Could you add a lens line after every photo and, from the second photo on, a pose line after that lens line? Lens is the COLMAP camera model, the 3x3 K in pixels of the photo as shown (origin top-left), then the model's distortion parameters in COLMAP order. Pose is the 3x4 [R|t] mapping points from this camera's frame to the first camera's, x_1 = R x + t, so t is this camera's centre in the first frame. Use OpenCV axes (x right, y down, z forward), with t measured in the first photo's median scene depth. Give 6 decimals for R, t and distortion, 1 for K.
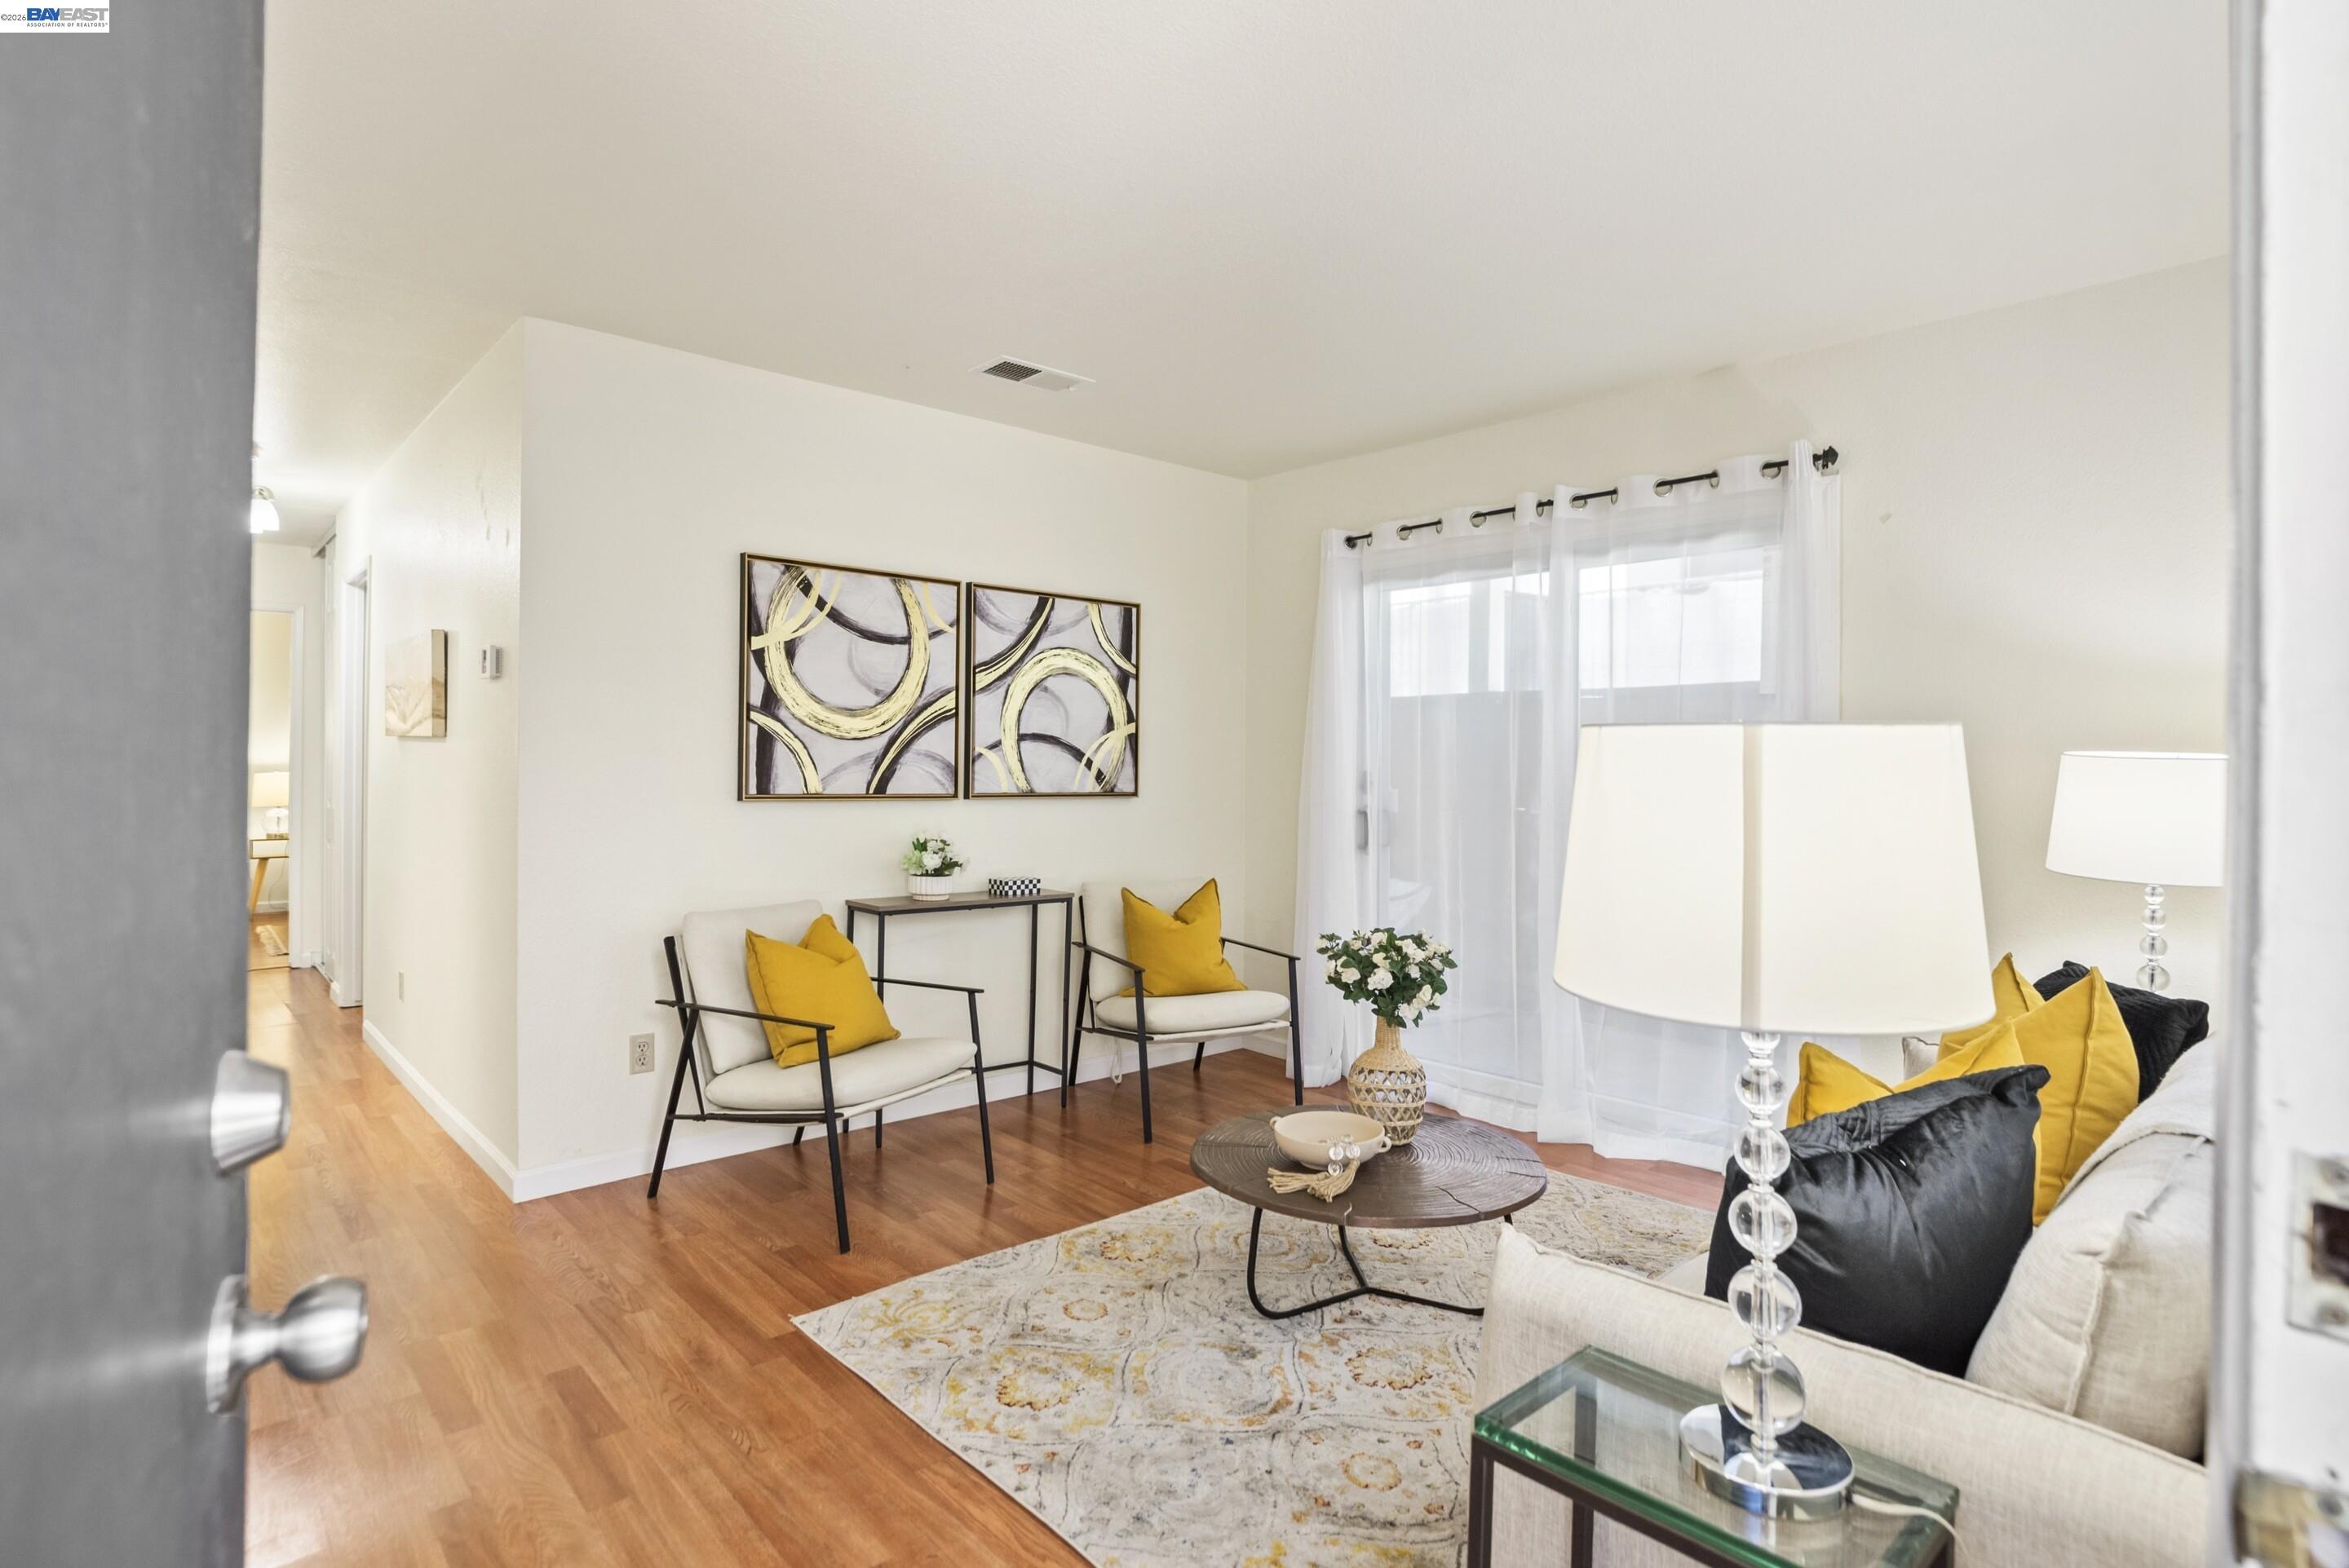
lens RADIAL K [[1227.2, 0, 1183.4], [0, 1227.2, 770.2], [0, 0, 1]] dist [-0.023893, 0.009760]
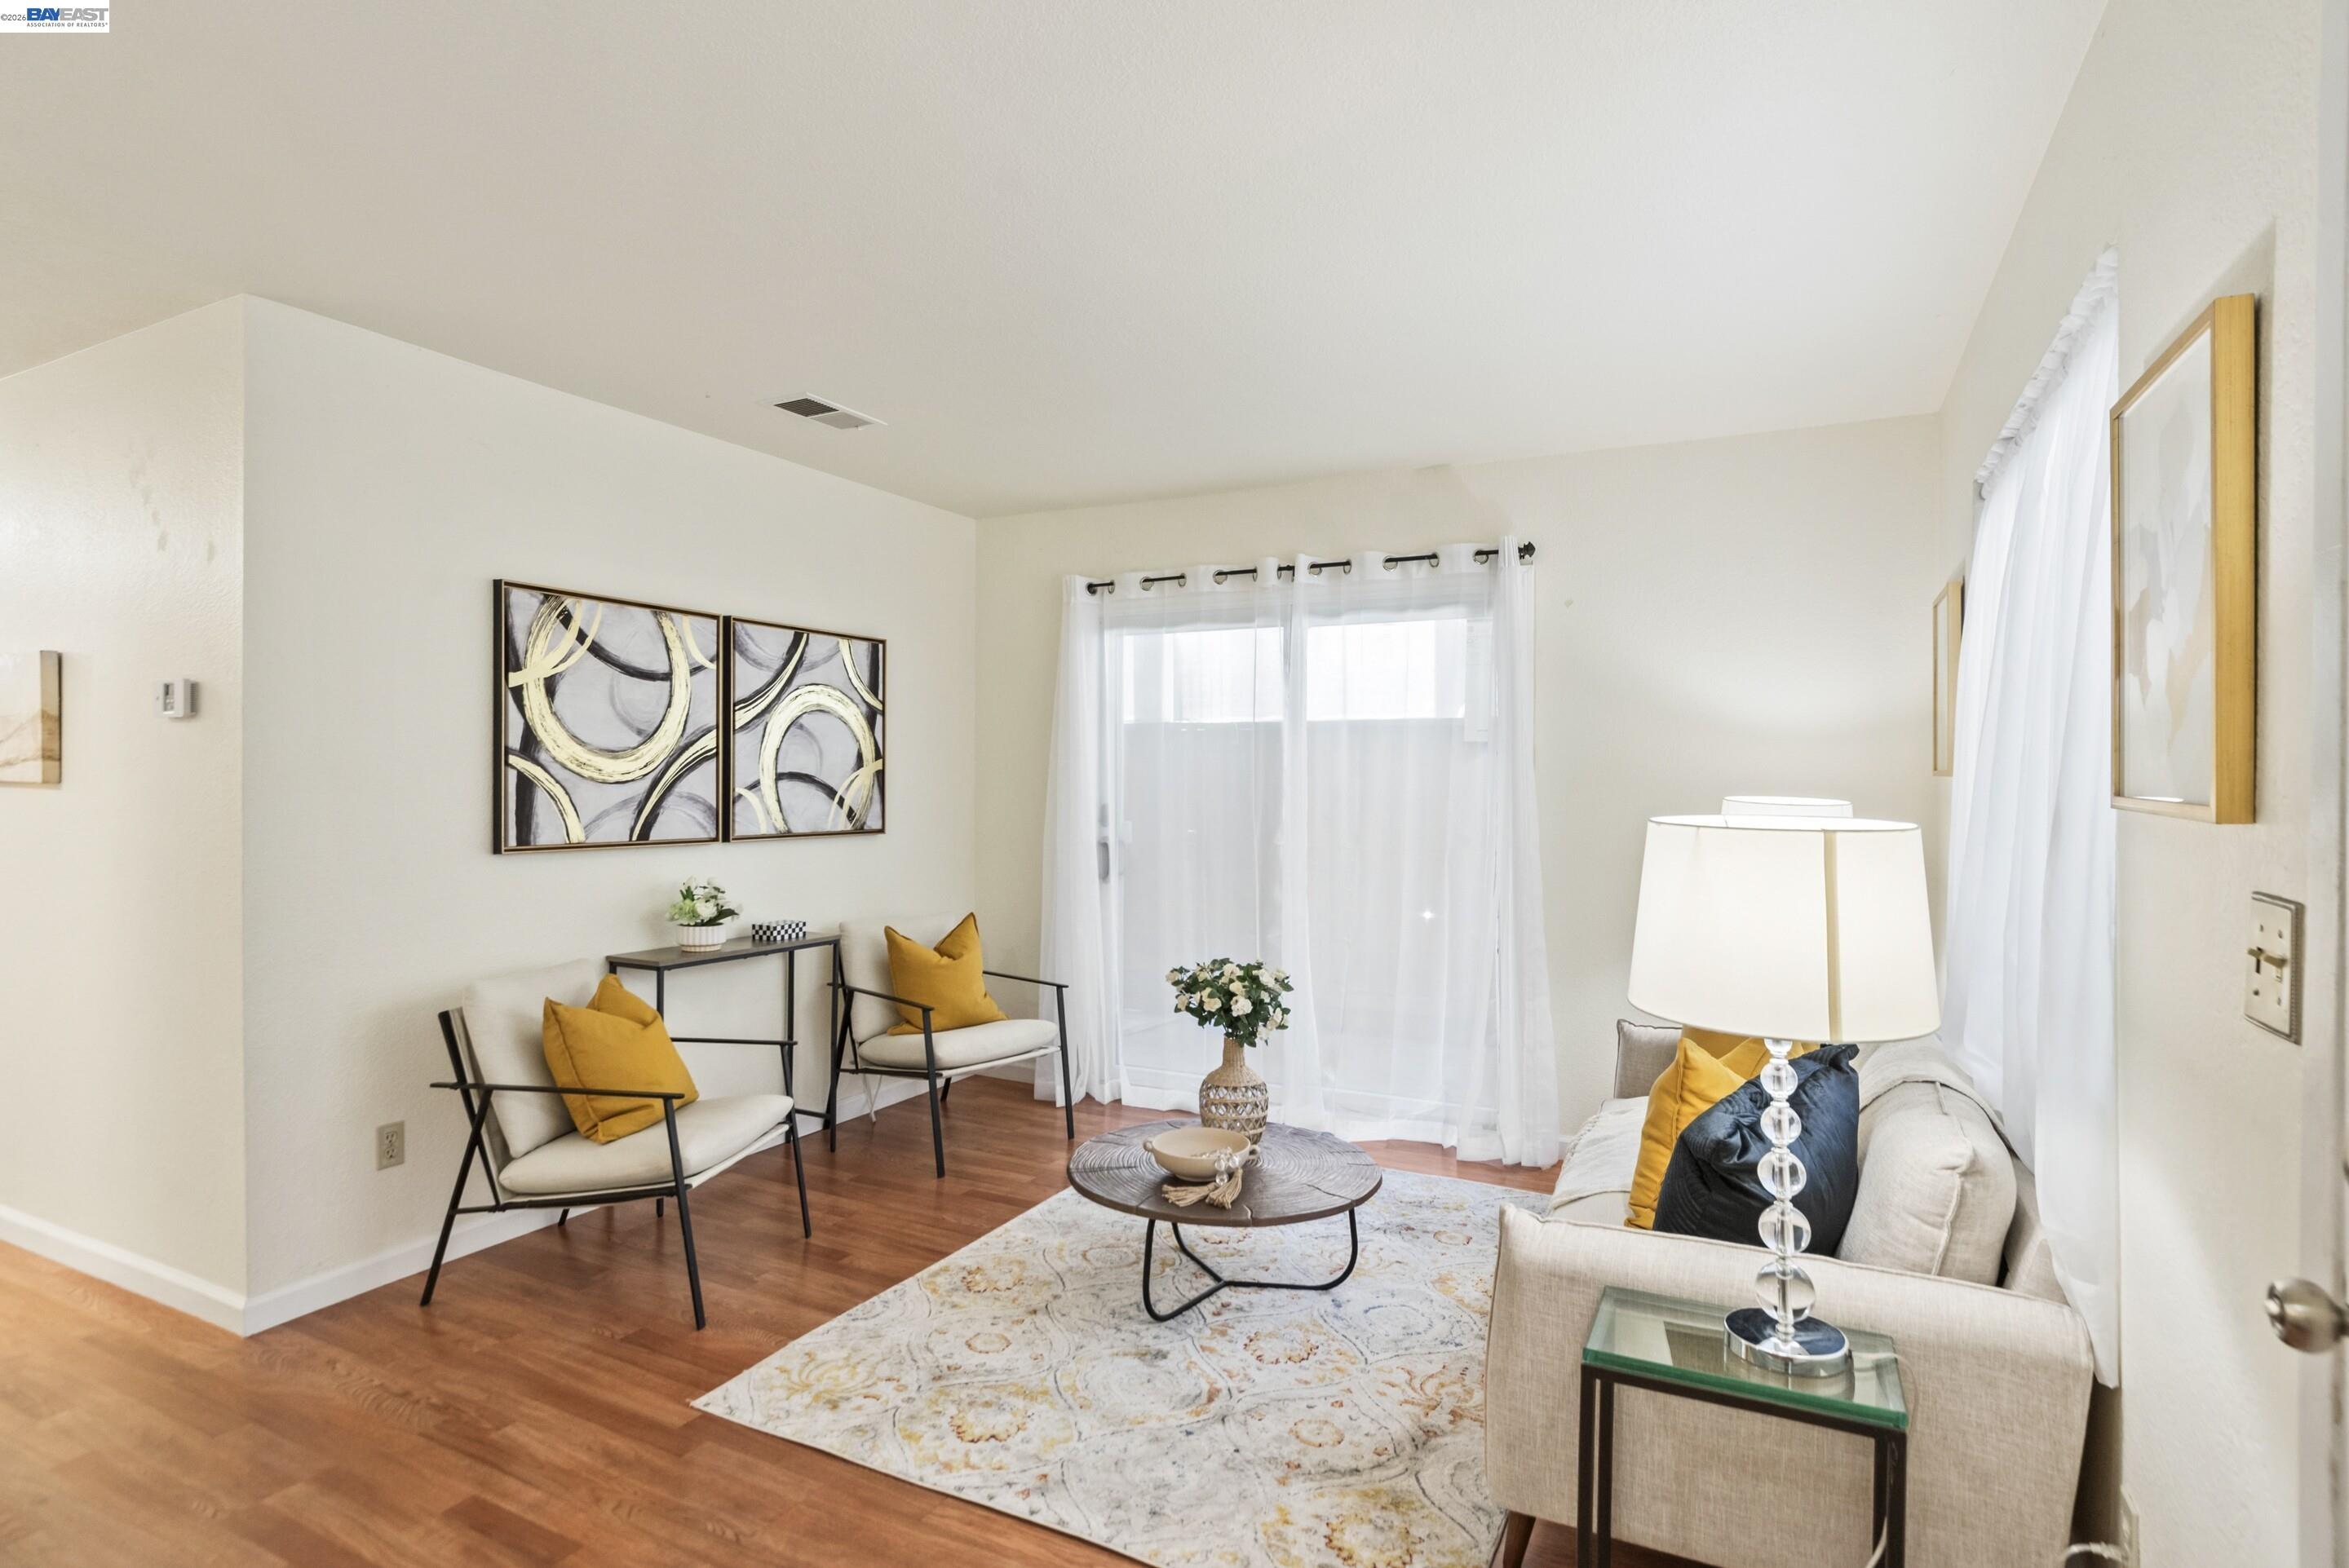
lens RADIAL K [[1228.0, 0, 1176.8], [0, 1228.0, 790.7], [0, 0, 1]] dist [-0.019065, -0.000245]
pose [[0.933508, -0.009980, 0.358416, -0.212670], [0.005897, 0.999905, 0.012482, -0.029677], [-0.358507, -0.009538, 0.933478, -0.019725]]
